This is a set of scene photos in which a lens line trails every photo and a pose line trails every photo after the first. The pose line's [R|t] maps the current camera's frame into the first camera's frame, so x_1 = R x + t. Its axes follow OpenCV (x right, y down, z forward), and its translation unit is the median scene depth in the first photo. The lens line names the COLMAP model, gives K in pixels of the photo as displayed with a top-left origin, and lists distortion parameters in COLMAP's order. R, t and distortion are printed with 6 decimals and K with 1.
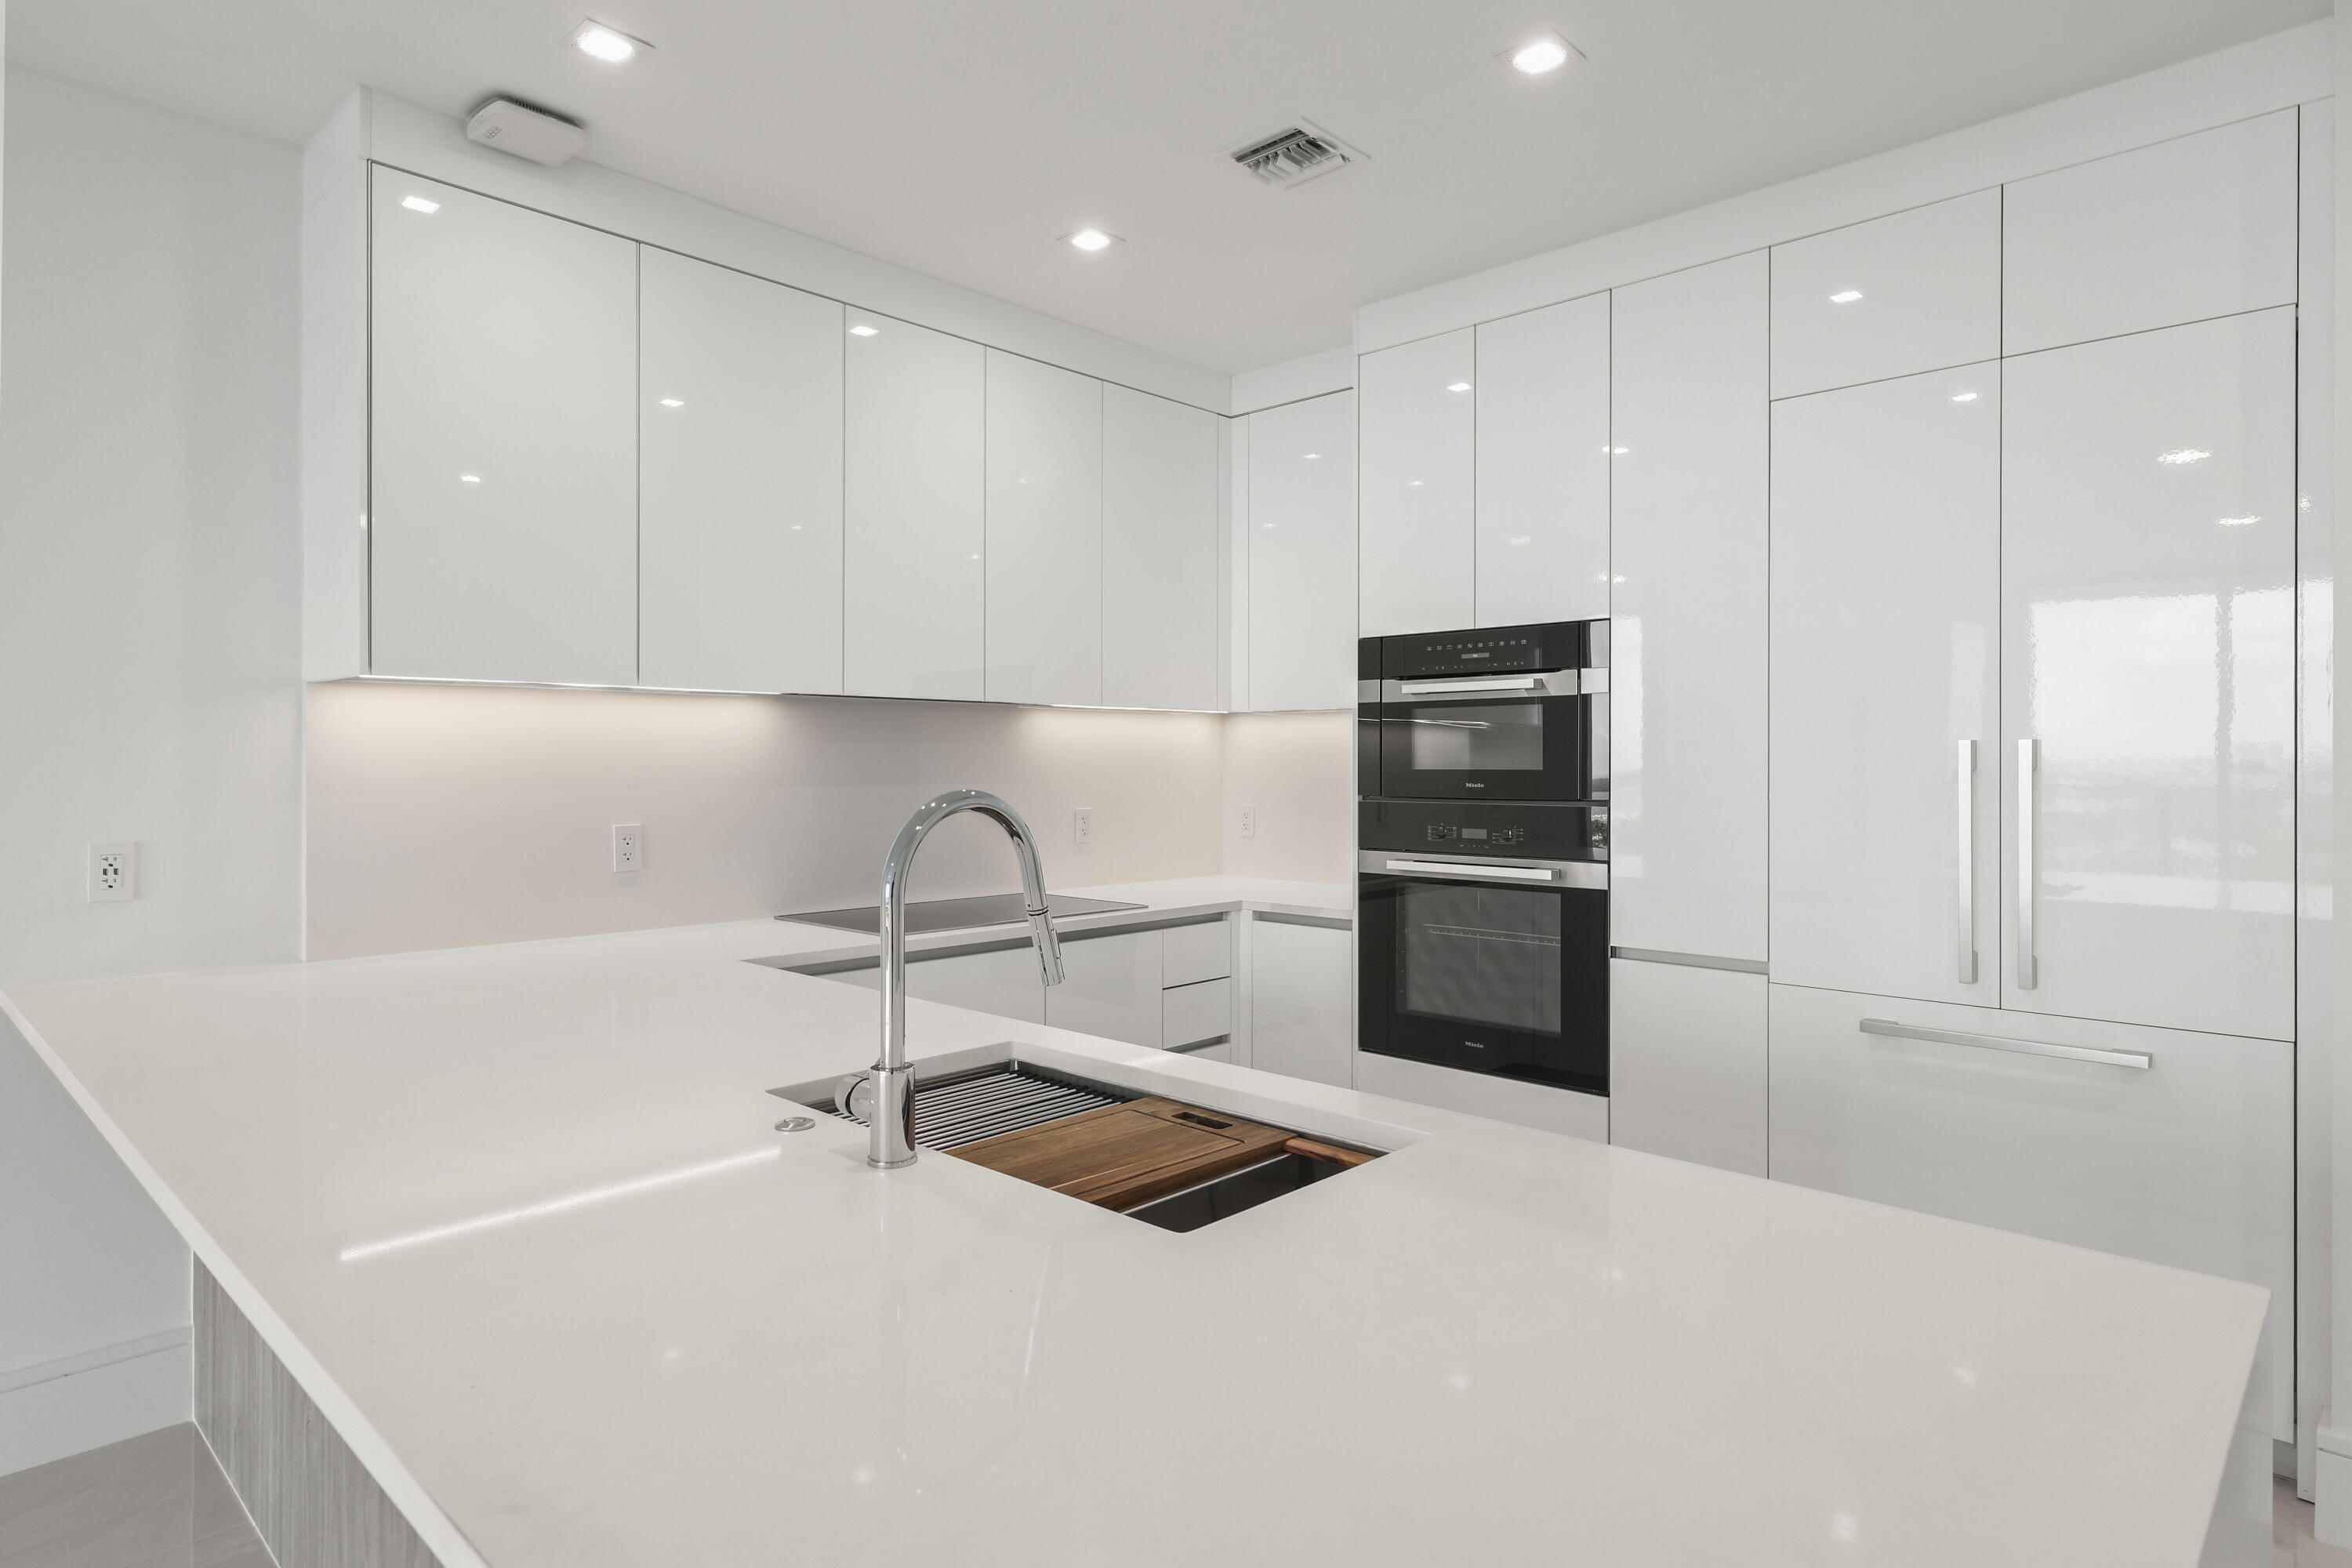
lens RADIAL K [[1321.4, 0, 1173.5], [0, 1321.4, 766.3], [0, 0, 1]] dist [-0.000341, 0.000984]
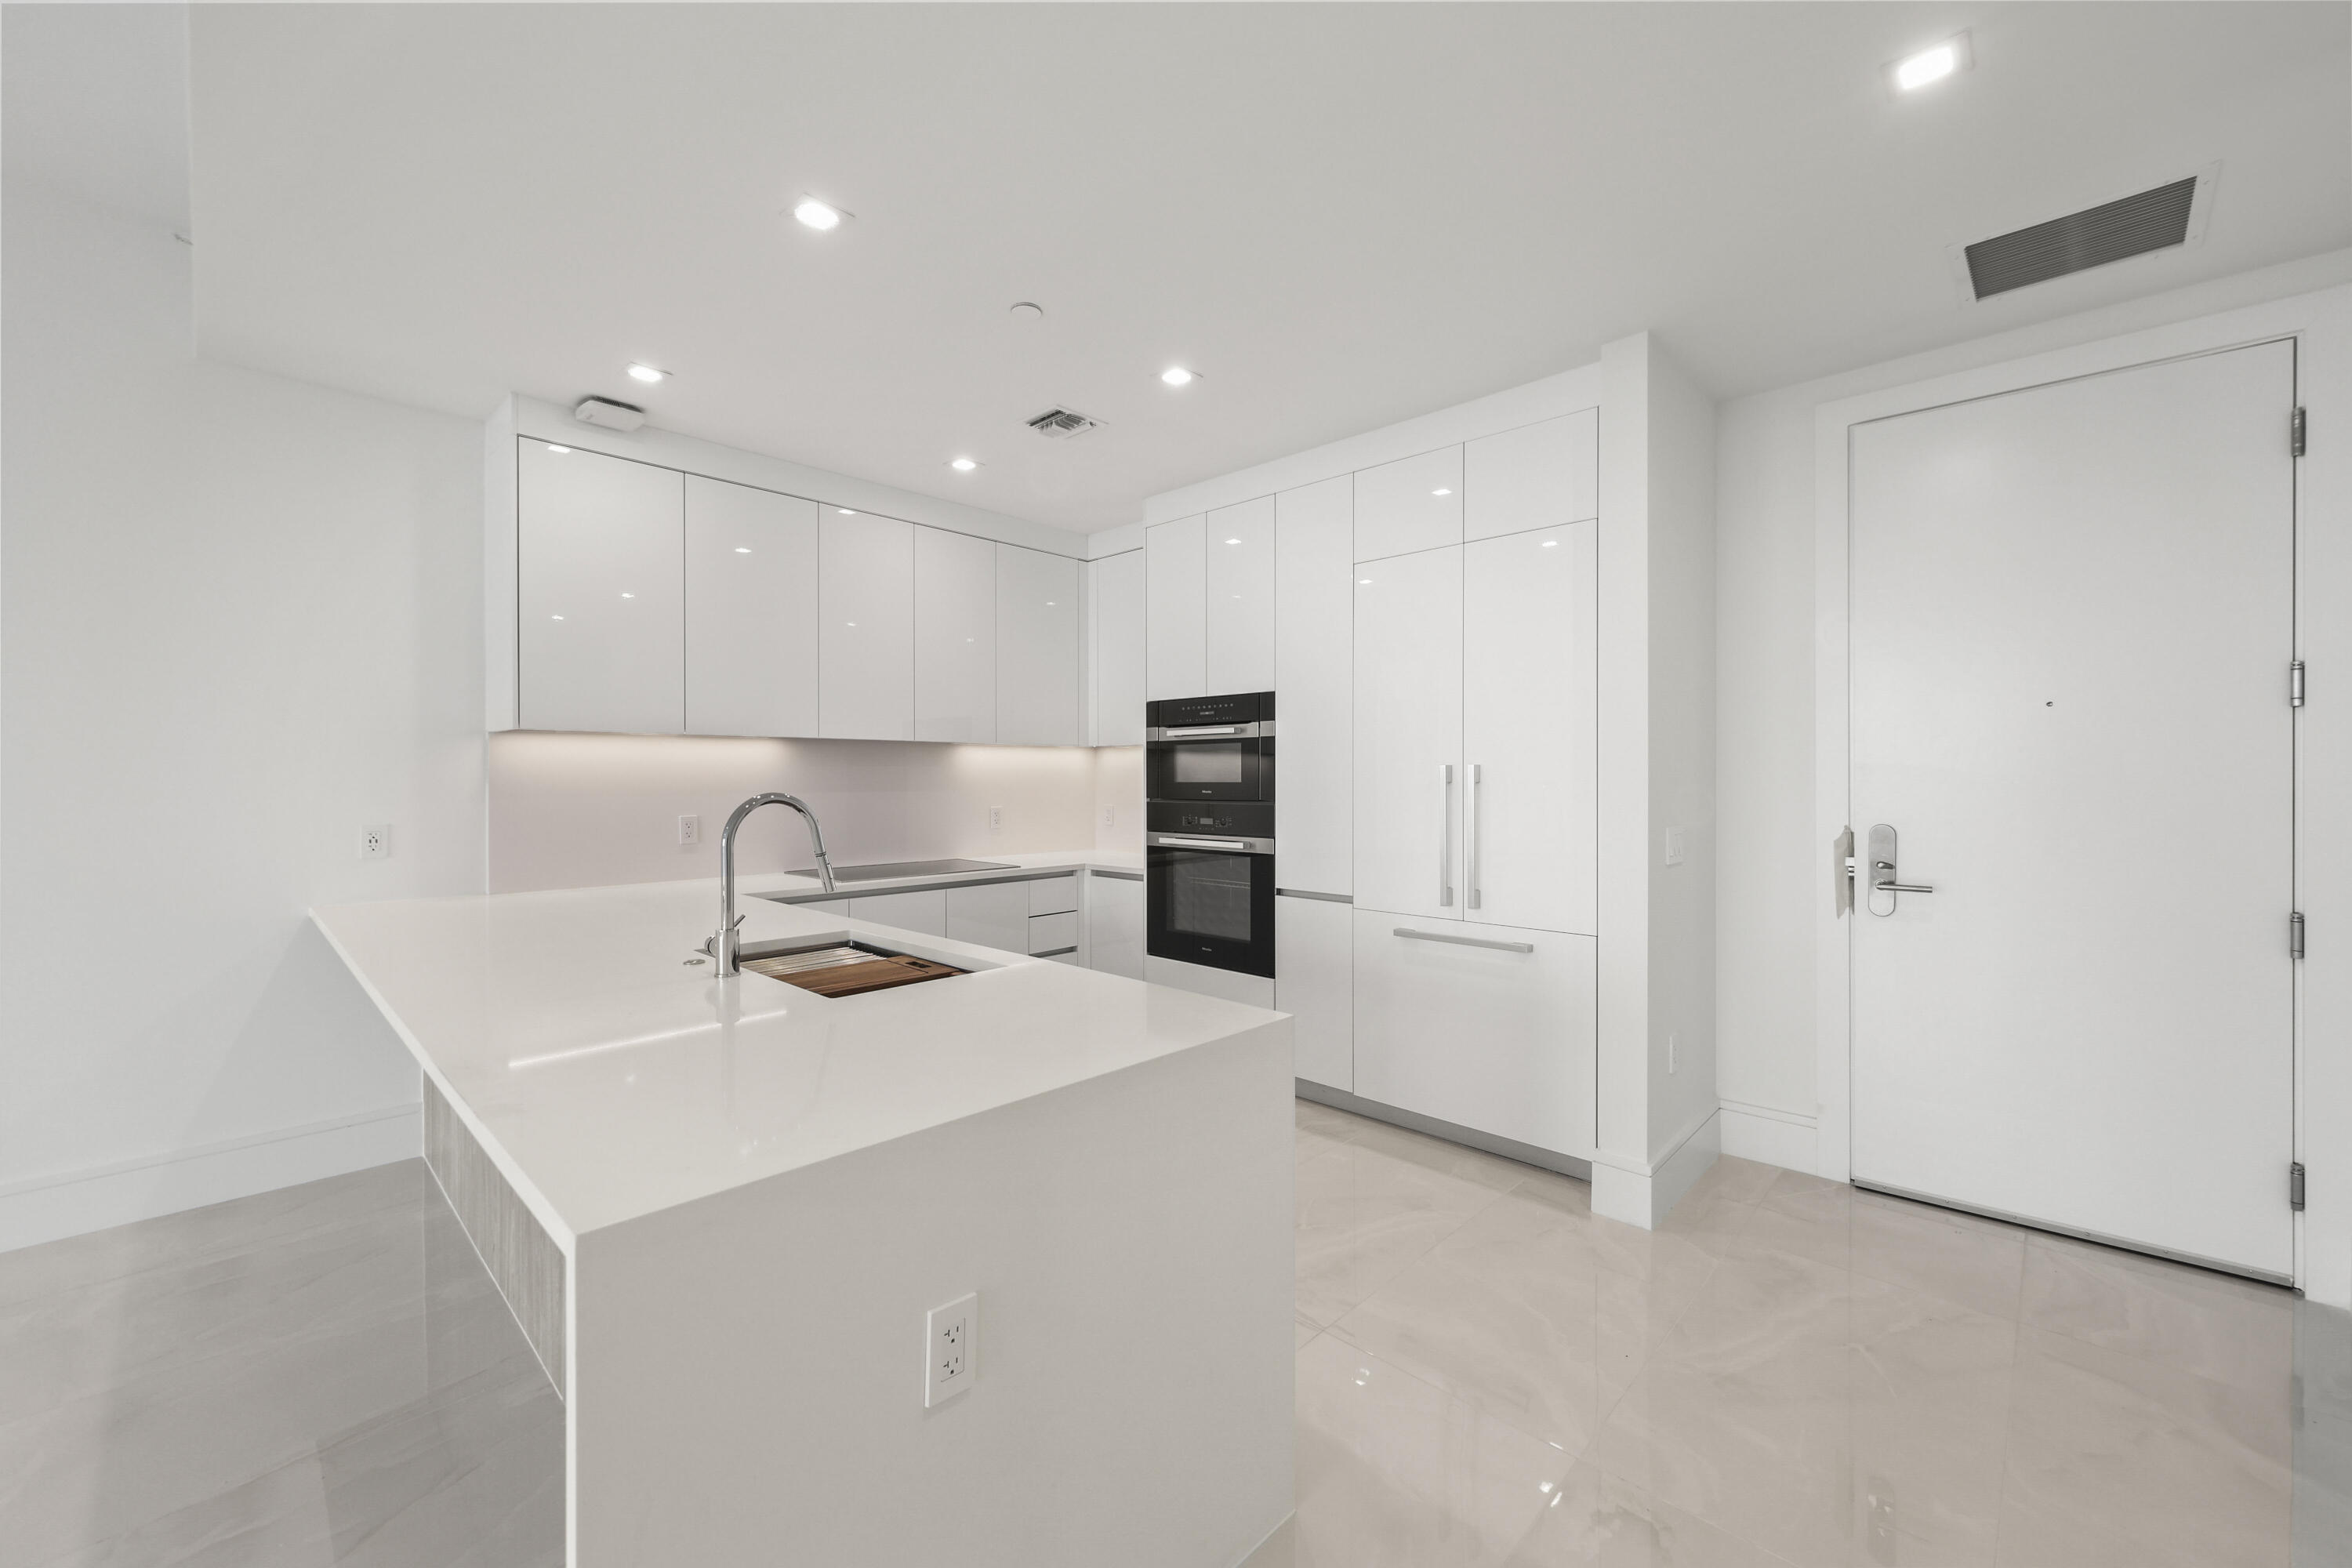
lens RADIAL K [[955.7, 0, 1176.0], [0, 955.7, 784.0], [0, 0, 1]] dist [-0.000887, -0.000023]
pose [[0.999976, -0.000637, -0.006848, 0.202460], [0.000670, 0.999989, 0.004748, -0.001088], [0.006845, -0.004753, 0.999965, -0.194646]]
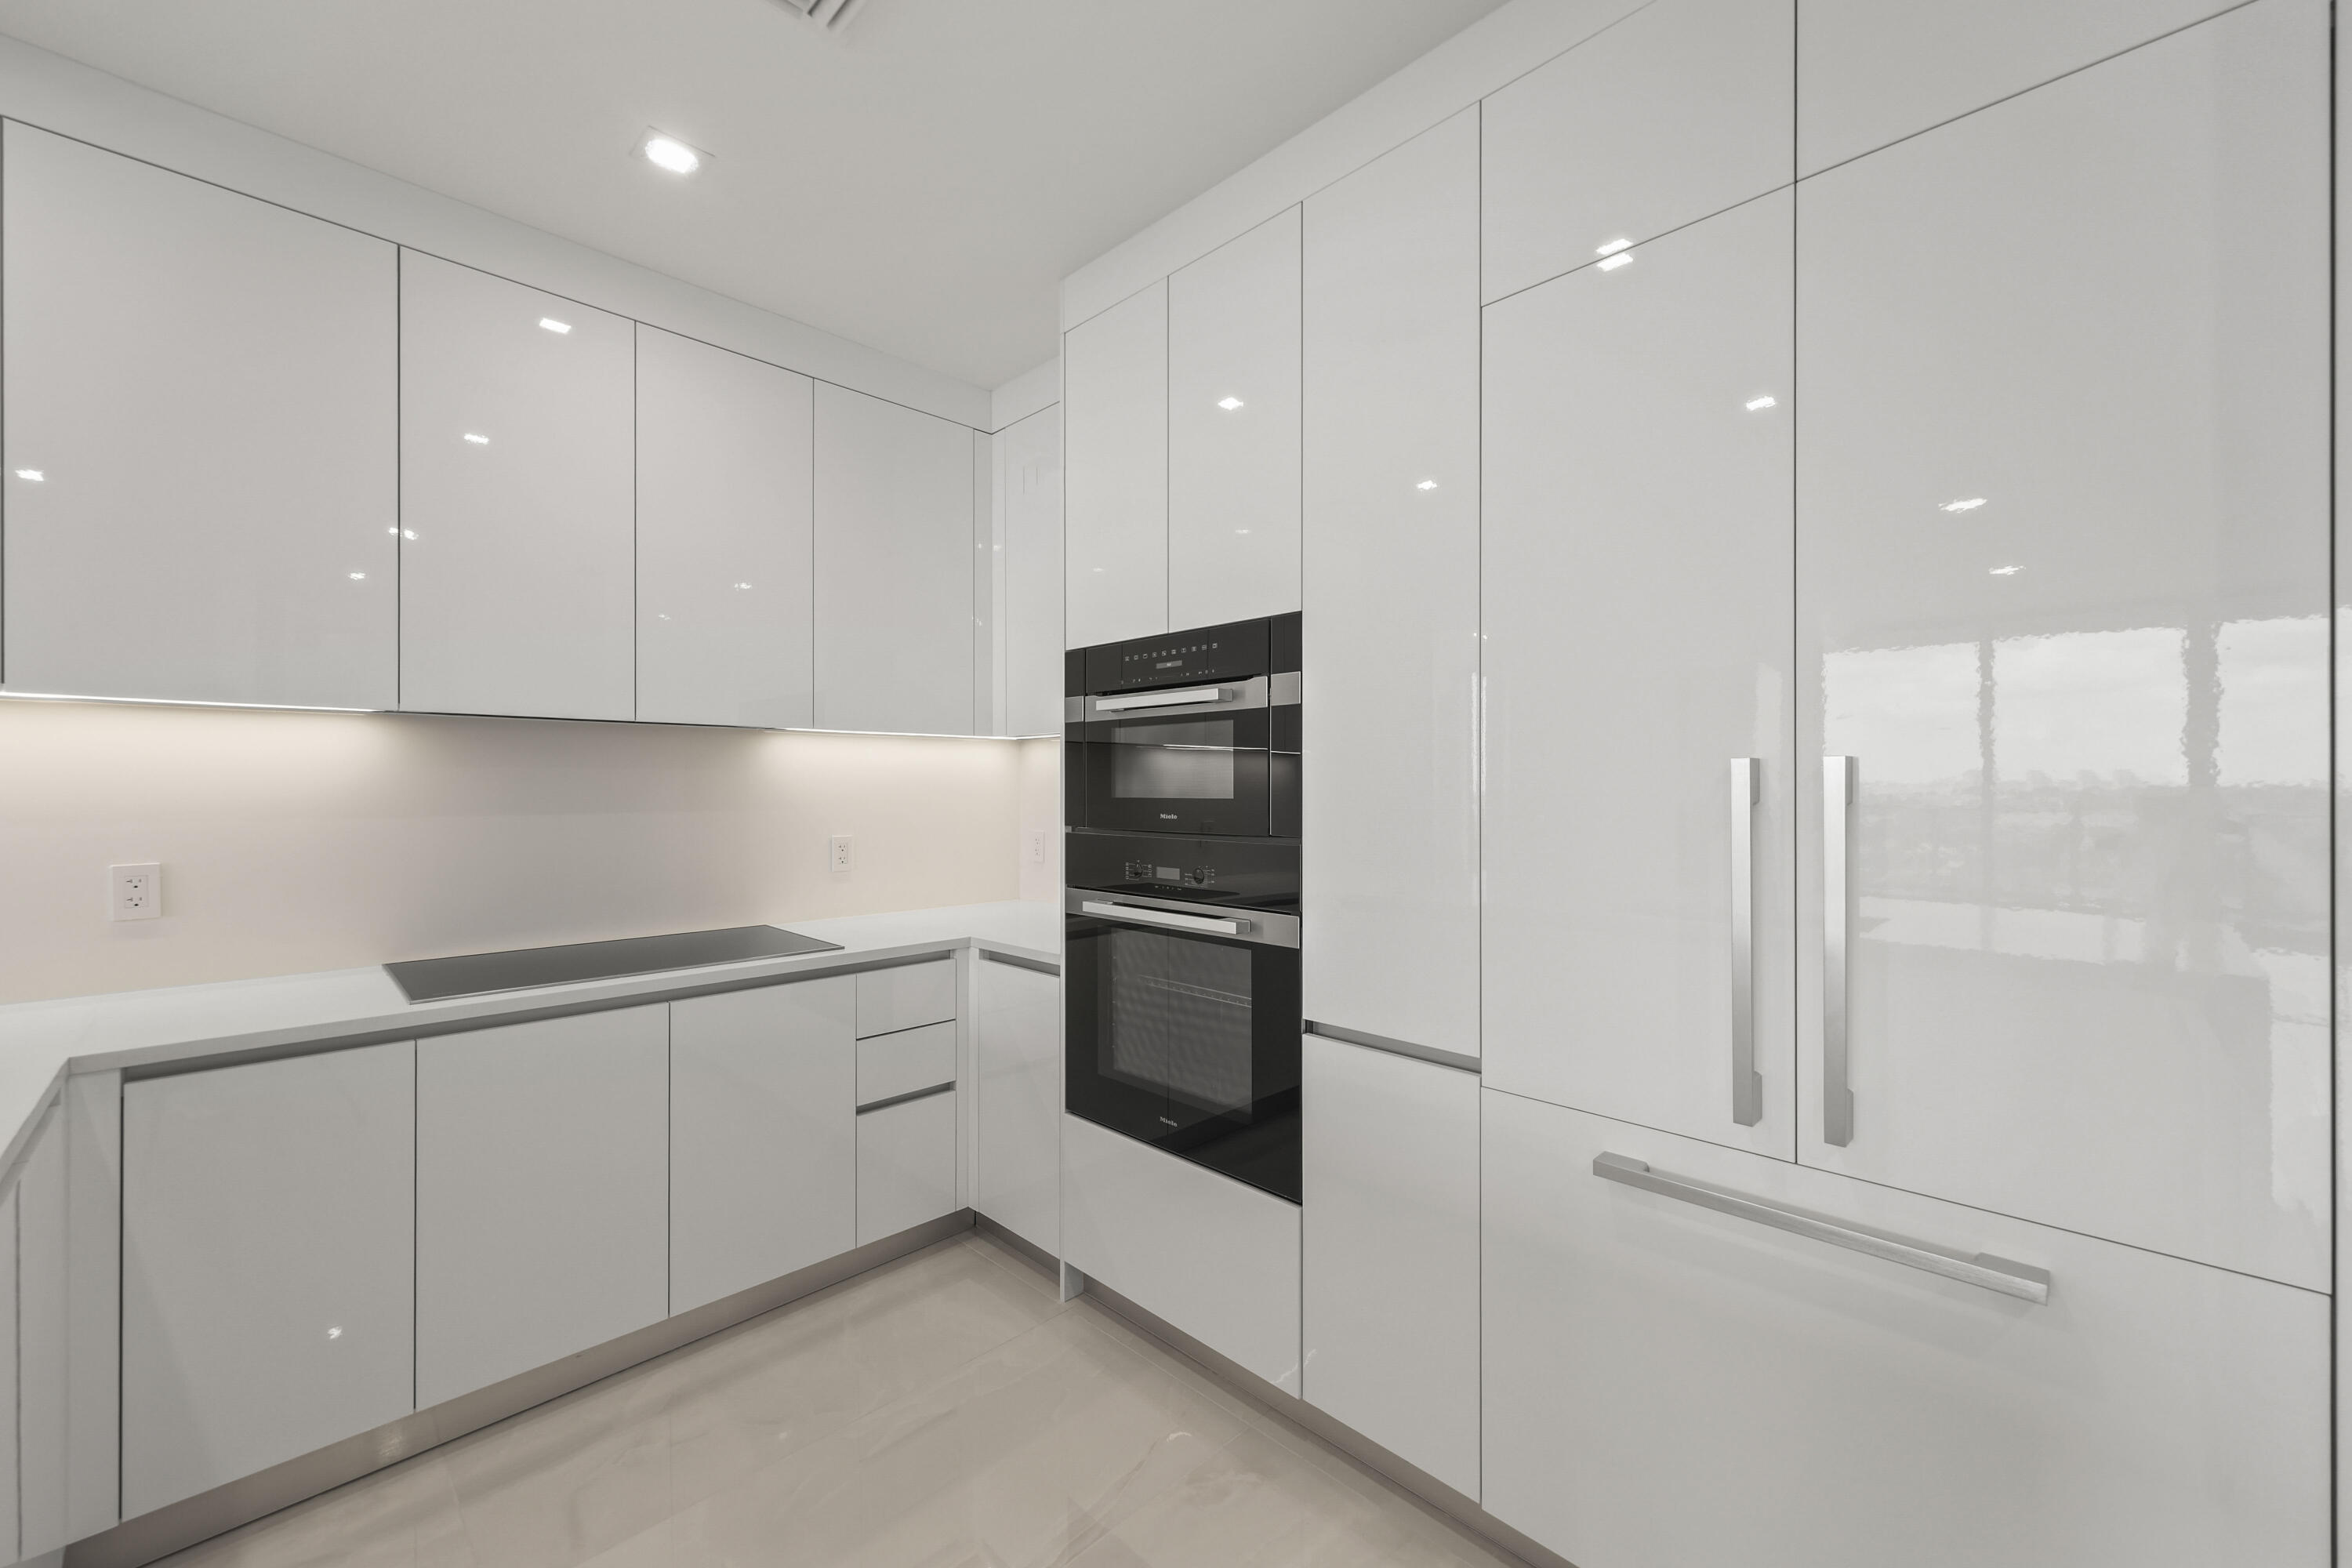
lens RADIAL K [[947.1, 0, 1170.5], [0, 947.1, 788.0], [0, 0, 1]] dist [0.005478, -0.000280]
pose [[0.999464, -0.000036, -0.032725, 0.255117], [-0.000033, 0.999998, -0.002103, -0.003017], [0.032725, 0.002103, 0.999462, 0.398995]]
